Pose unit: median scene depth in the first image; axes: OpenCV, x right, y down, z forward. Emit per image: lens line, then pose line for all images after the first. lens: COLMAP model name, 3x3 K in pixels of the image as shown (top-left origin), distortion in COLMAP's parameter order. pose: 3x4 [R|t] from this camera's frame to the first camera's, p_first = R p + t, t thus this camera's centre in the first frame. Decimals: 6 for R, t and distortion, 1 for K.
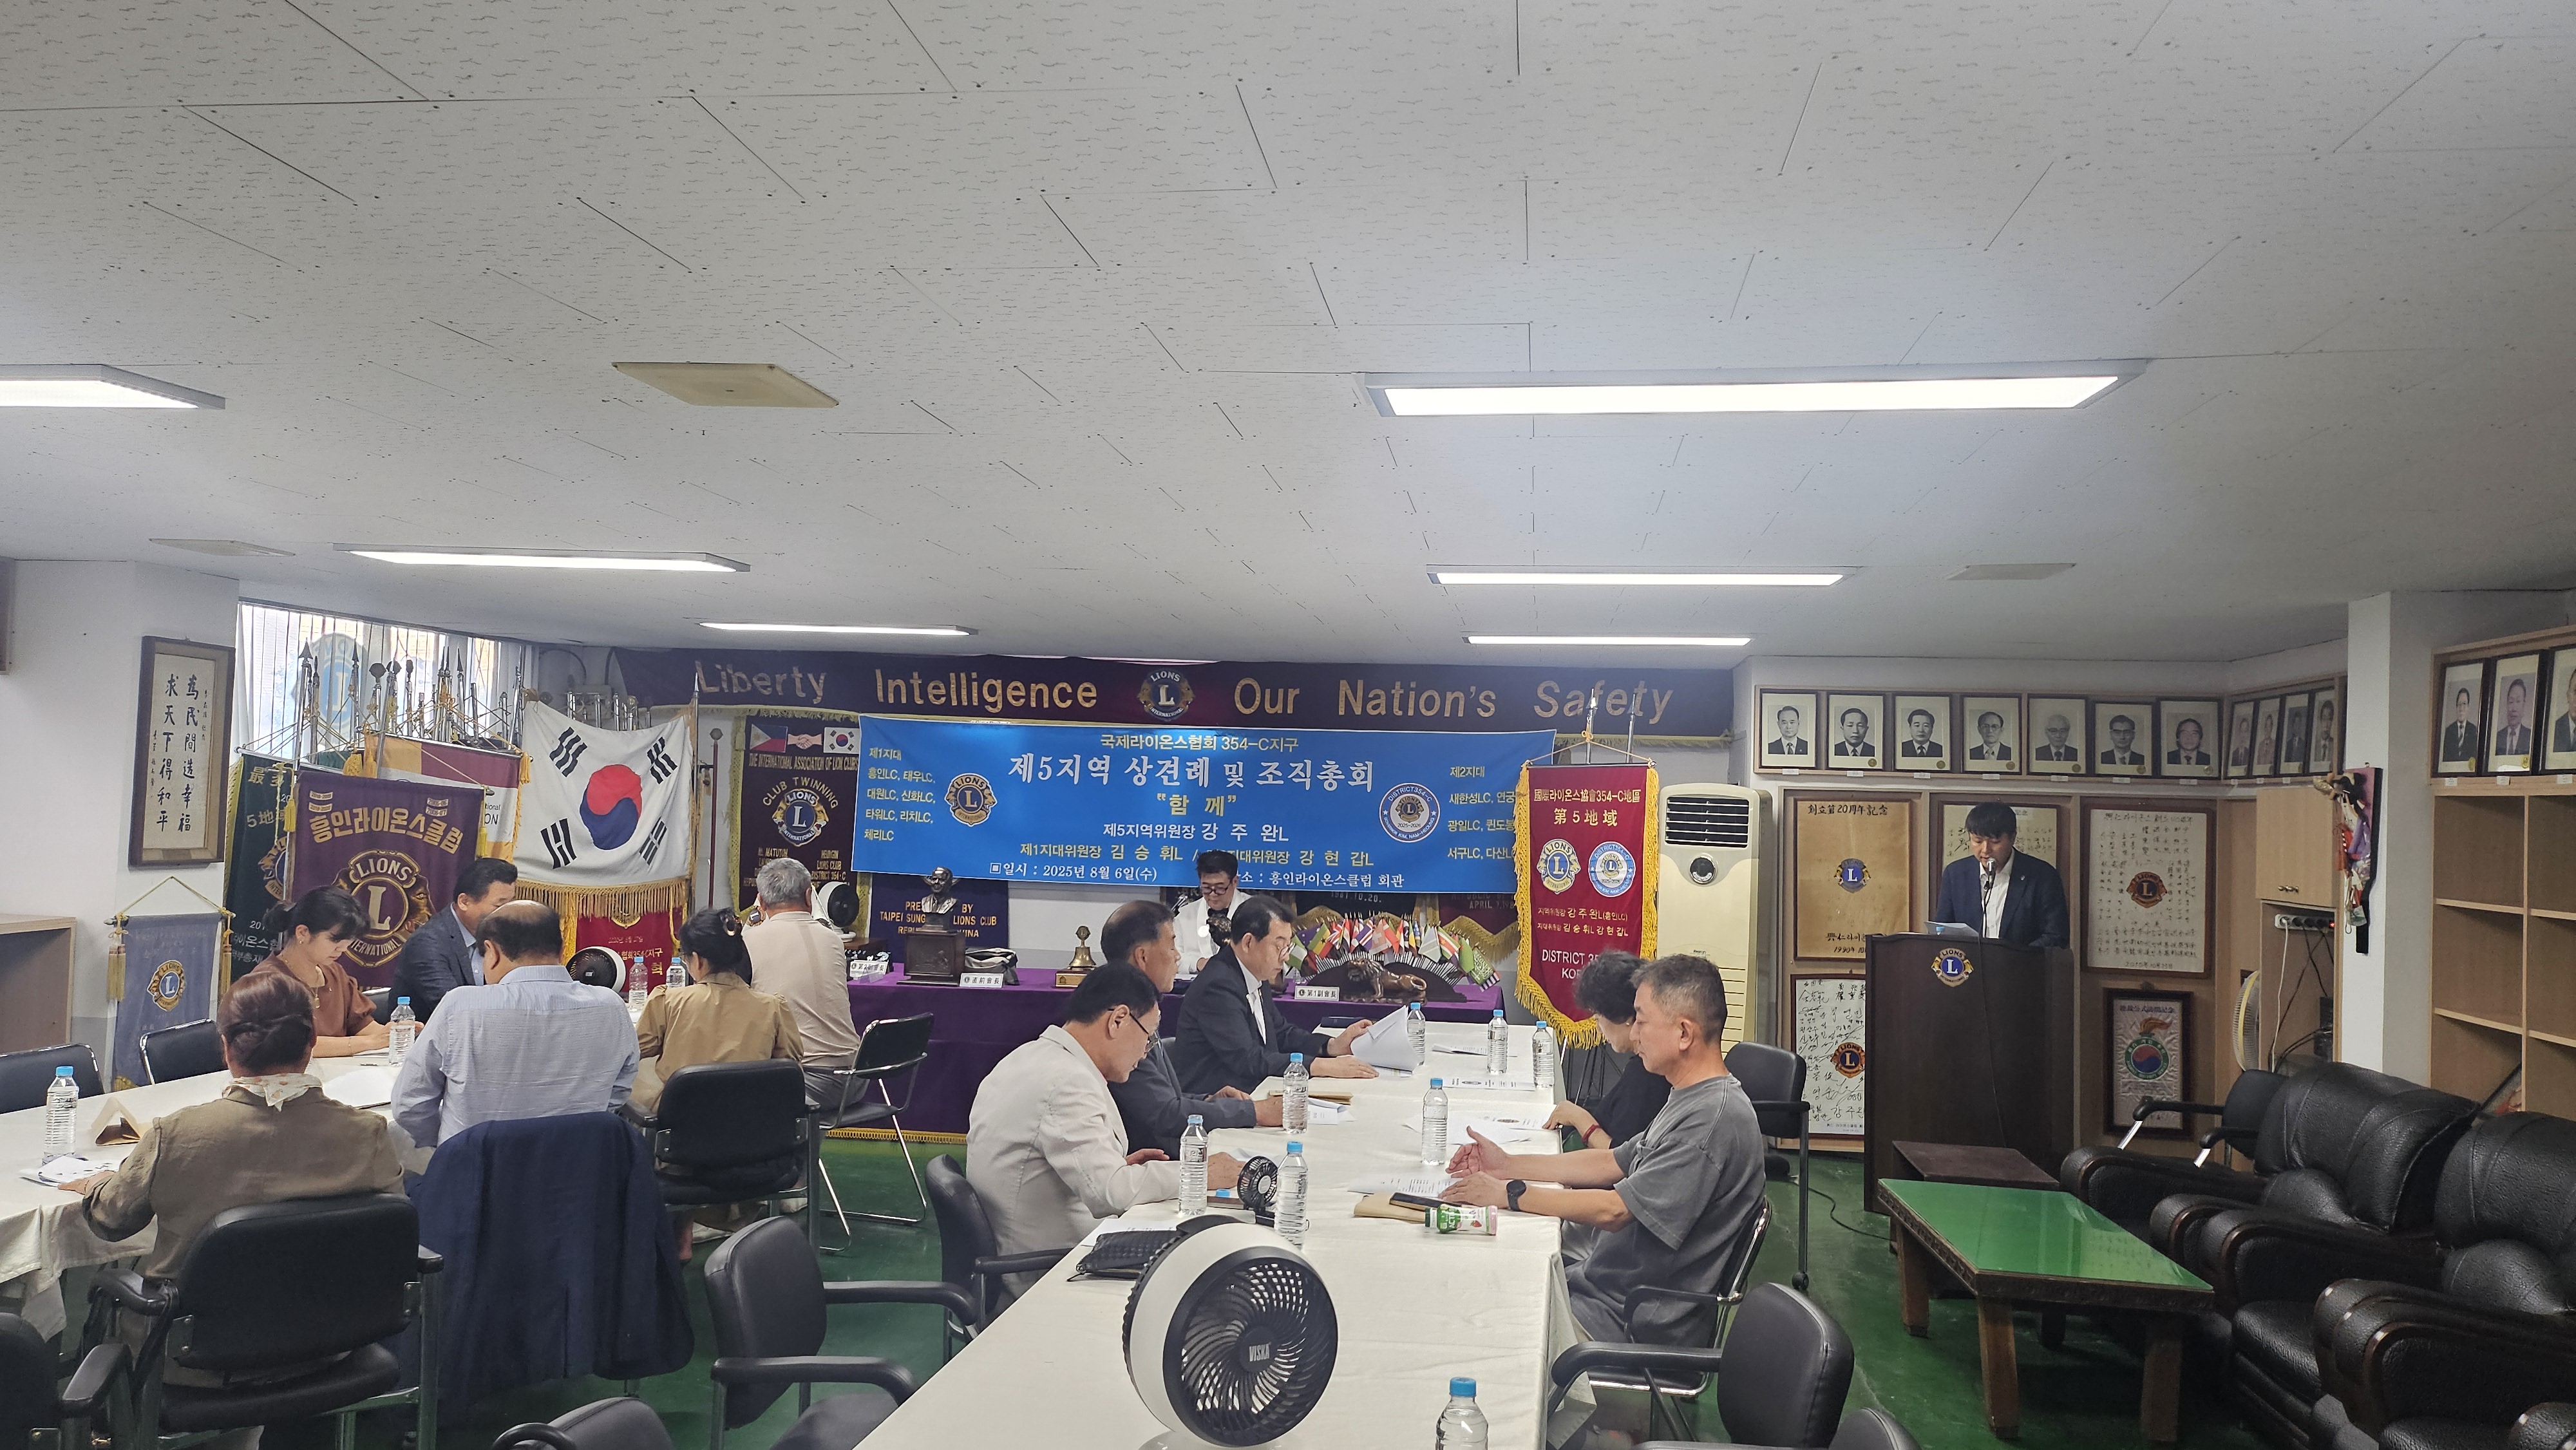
lens RADIAL K [[1811.5, 0, 1314.4], [0, 1811.5, 720.3], [0, 0, 1]] dist [0.084686, -0.081303]
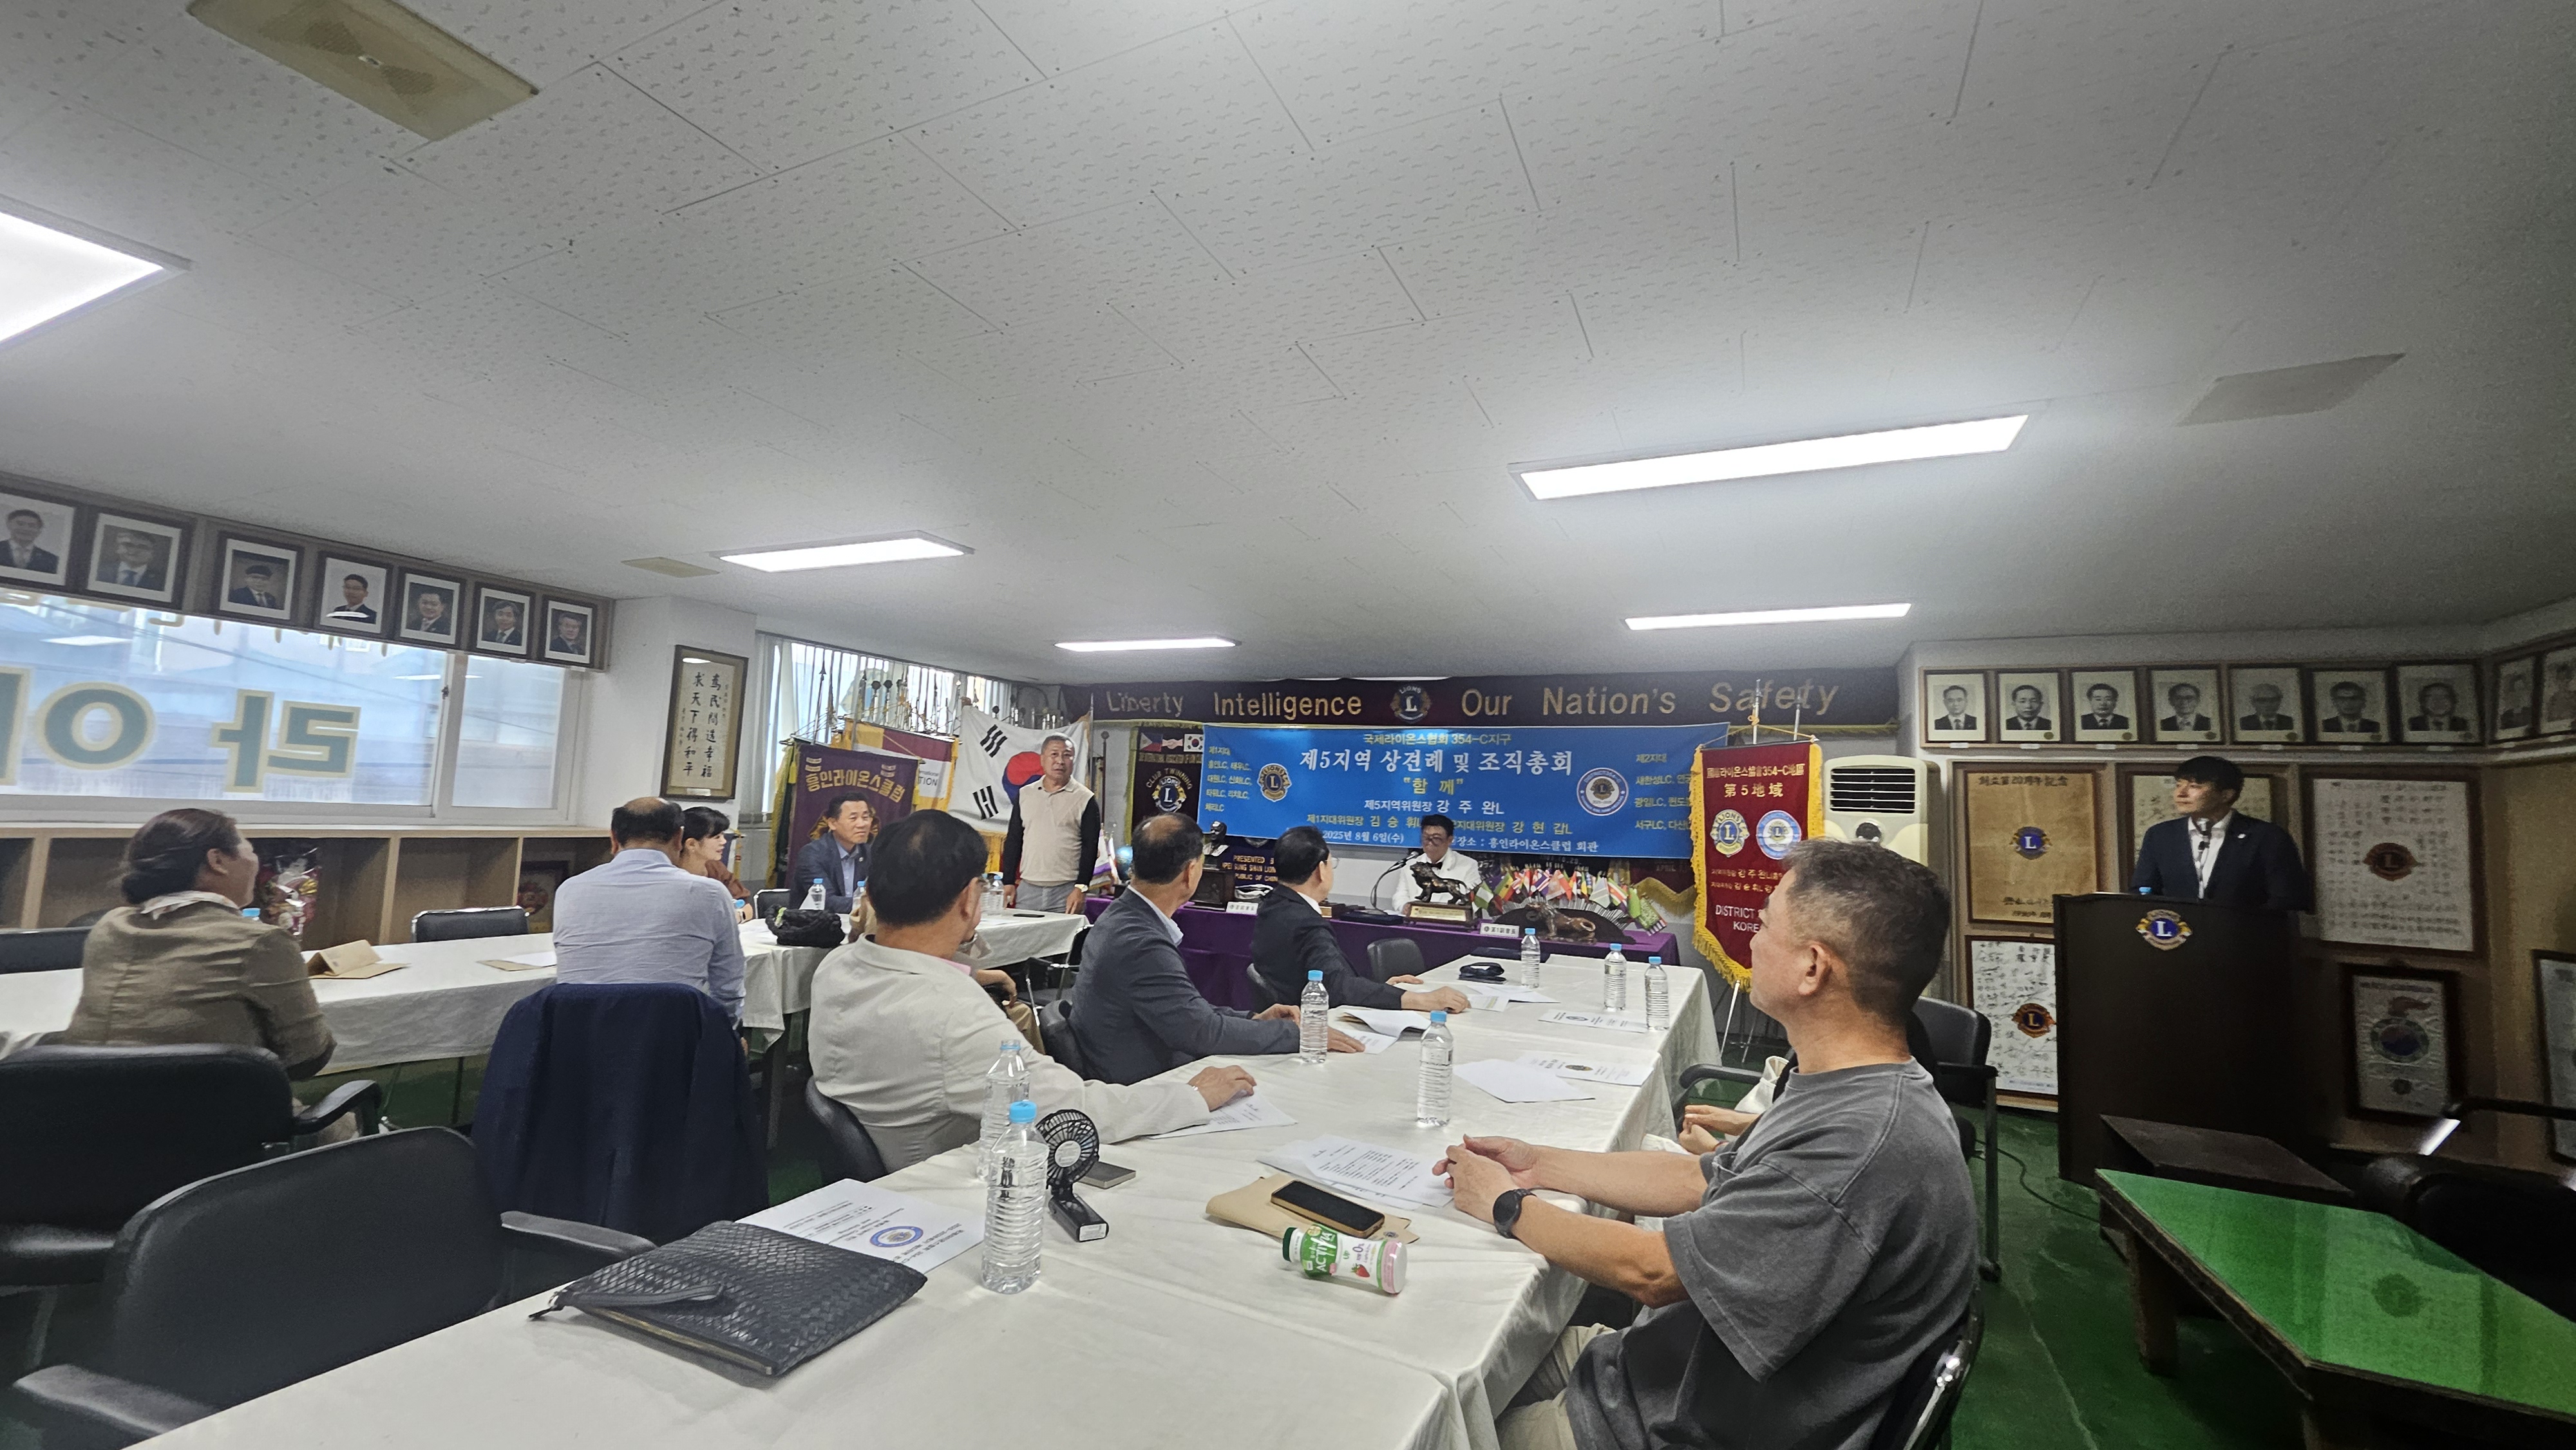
lens RADIAL K [[1027.2, 0, 1256.4], [0, 1027.2, 723.9], [0, 0, 1]] dist [0.001735, -0.003681]
pose [[0.942738, -0.016873, -0.333108, 0.072156], [-0.002583, 0.998320, -0.057880, 0.051543], [0.333525, 0.055427, 0.941111, 0.288345]]
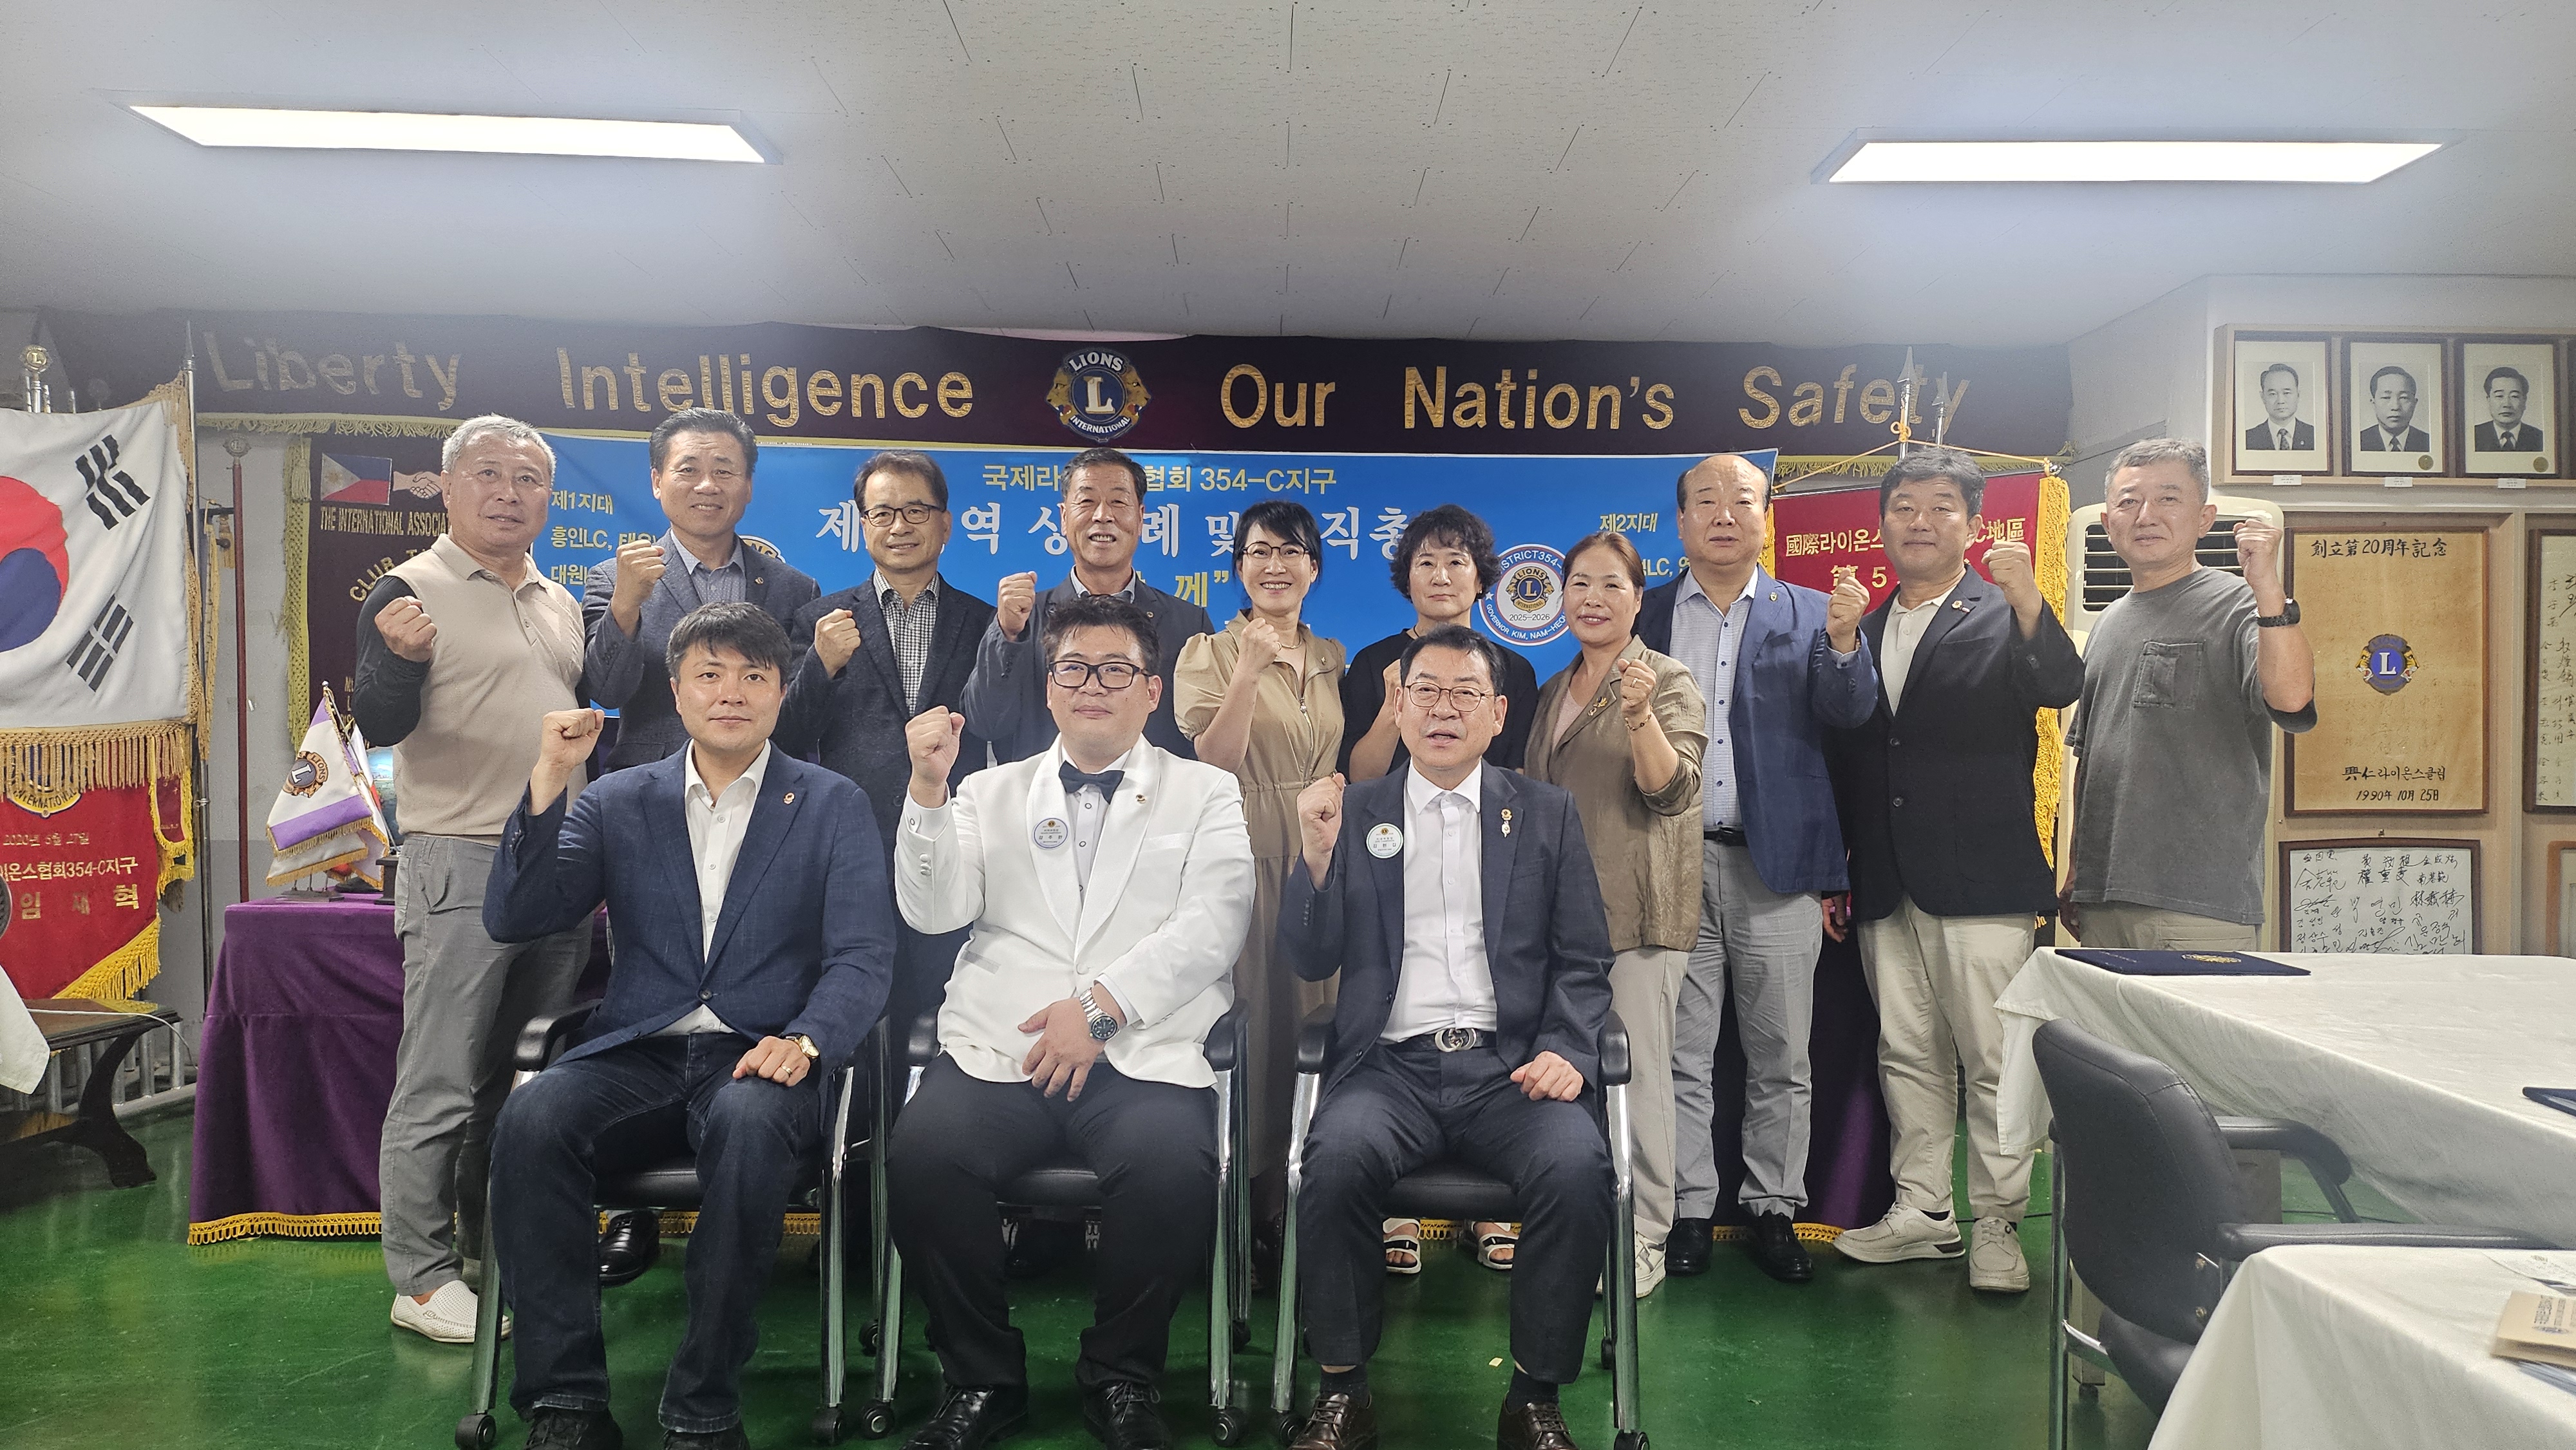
lens RADIAL K [[1811.5, 0, 1315.3], [0, 1811.5, 761.8], [0, 0, 1]] dist [0.088058, -0.099564]
pose [[0.988510, -0.020583, 0.149745, -0.117630], [0.010882, 0.997805, 0.065314, 0.073760], [-0.150760, -0.062934, 0.986565, 0.482058]]
